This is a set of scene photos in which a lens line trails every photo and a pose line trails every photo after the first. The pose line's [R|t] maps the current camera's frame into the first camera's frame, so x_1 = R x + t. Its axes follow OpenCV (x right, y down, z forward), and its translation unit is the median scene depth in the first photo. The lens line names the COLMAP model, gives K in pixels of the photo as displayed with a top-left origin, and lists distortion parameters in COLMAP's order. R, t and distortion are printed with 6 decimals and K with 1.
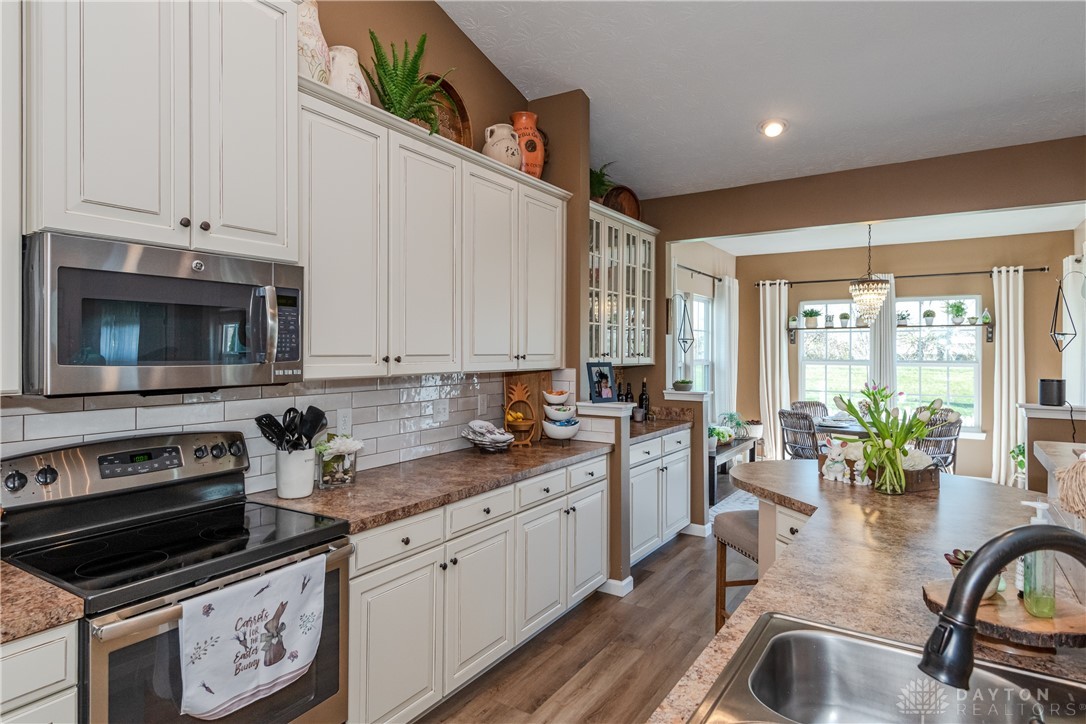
lens RADIAL K [[617.7, 0, 525.0], [0, 617.7, 353.3], [0, 0, 1]] dist [0.043325, -0.031124]
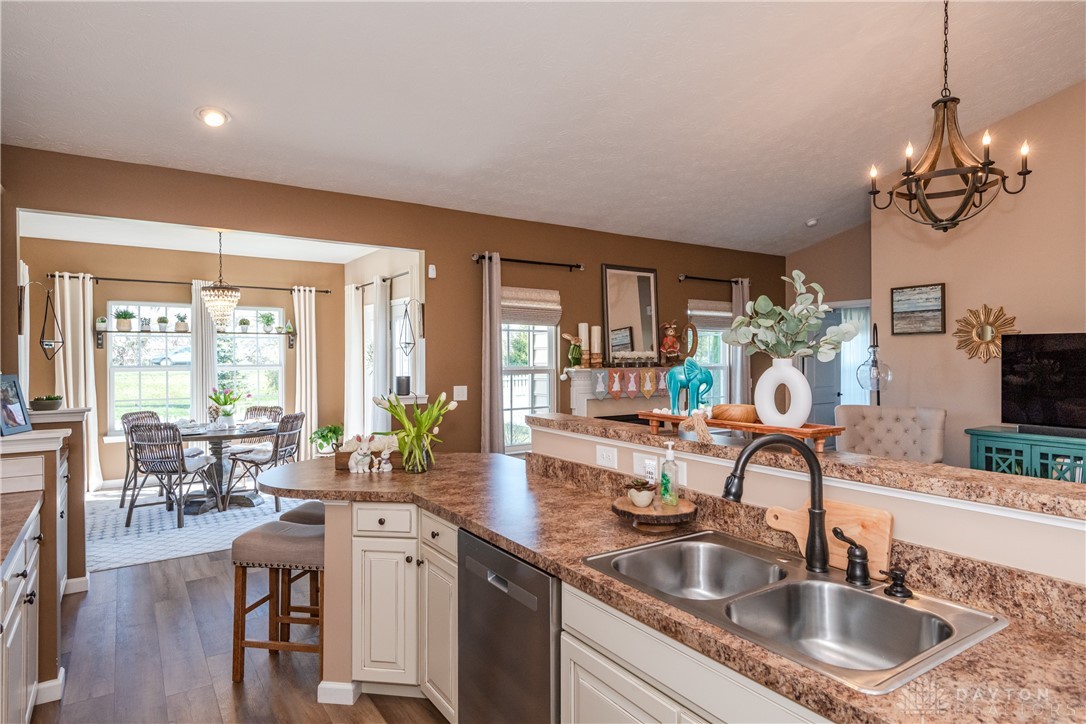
lens RADIAL K [[617.7, 0, 531.9], [0, 617.7, 356.6], [0, 0, 1]] dist [0.043325, -0.031124]
pose [[0.387985, -0.005583, 0.921649, -0.191158], [0.007827, 0.999966, 0.002763, -0.002089], [-0.921632, 0.006142, 0.388015, 0.137146]]
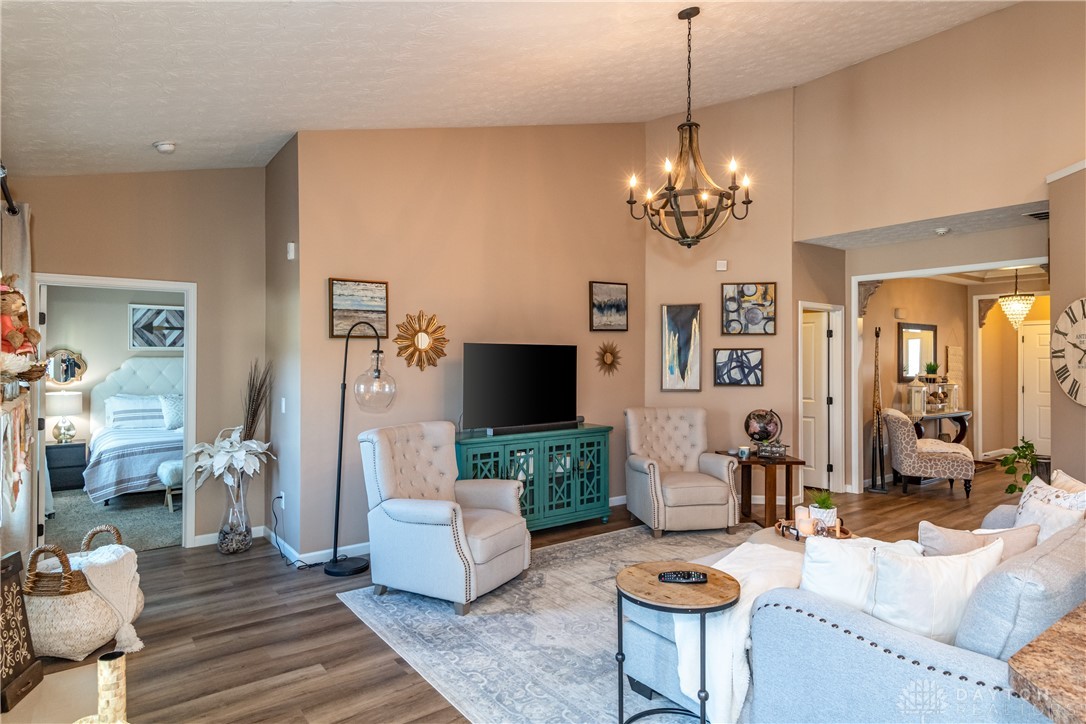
lens RADIAL K [[617.7, 0, 568.4], [0, 617.7, 360.0], [0, 0, 1]] dist [0.043325, -0.031124]
pose [[-0.949842, -0.002573, 0.312719, 0.429697], [-0.000666, 0.999981, 0.006204, -0.006135], [-0.312729, 0.005685, -0.949825, 0.642867]]
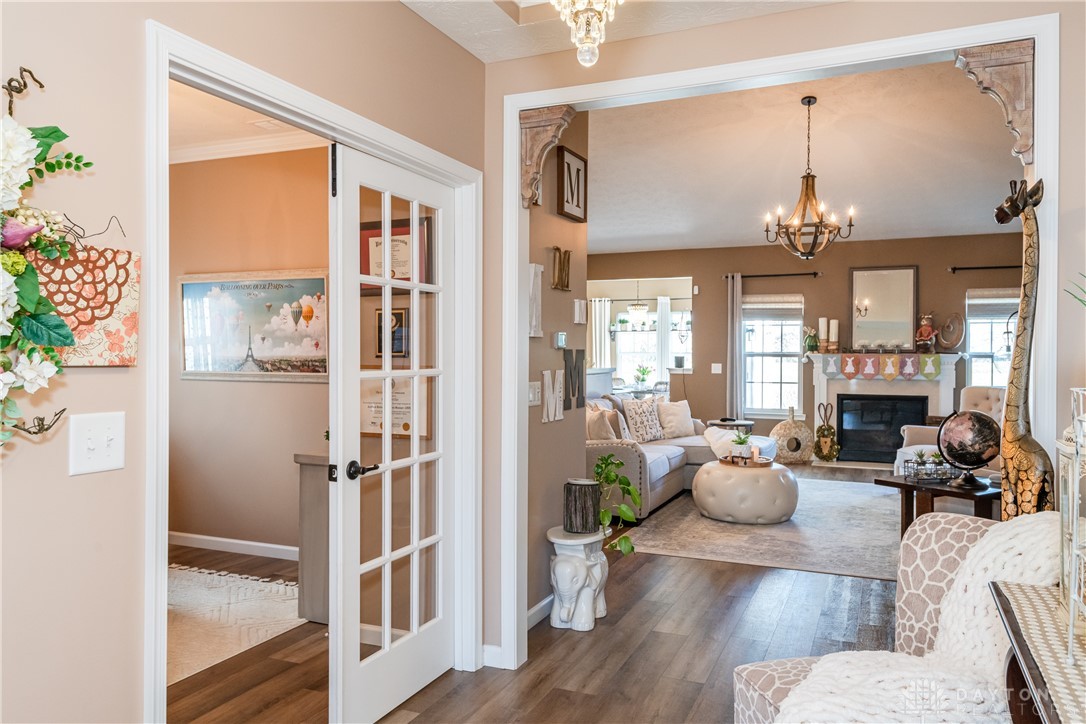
lens RADIAL K [[788.7, 0, 512.7], [0, 788.7, 359.9], [0, 0, 1]] dist [-0.031365, -0.000445]
pose [[0.990677, 0.000484, 0.136234, -0.078580], [-0.001018, 0.999992, 0.003851, 0.028426], [-0.136231, -0.003954, 0.990669, -1.088034]]
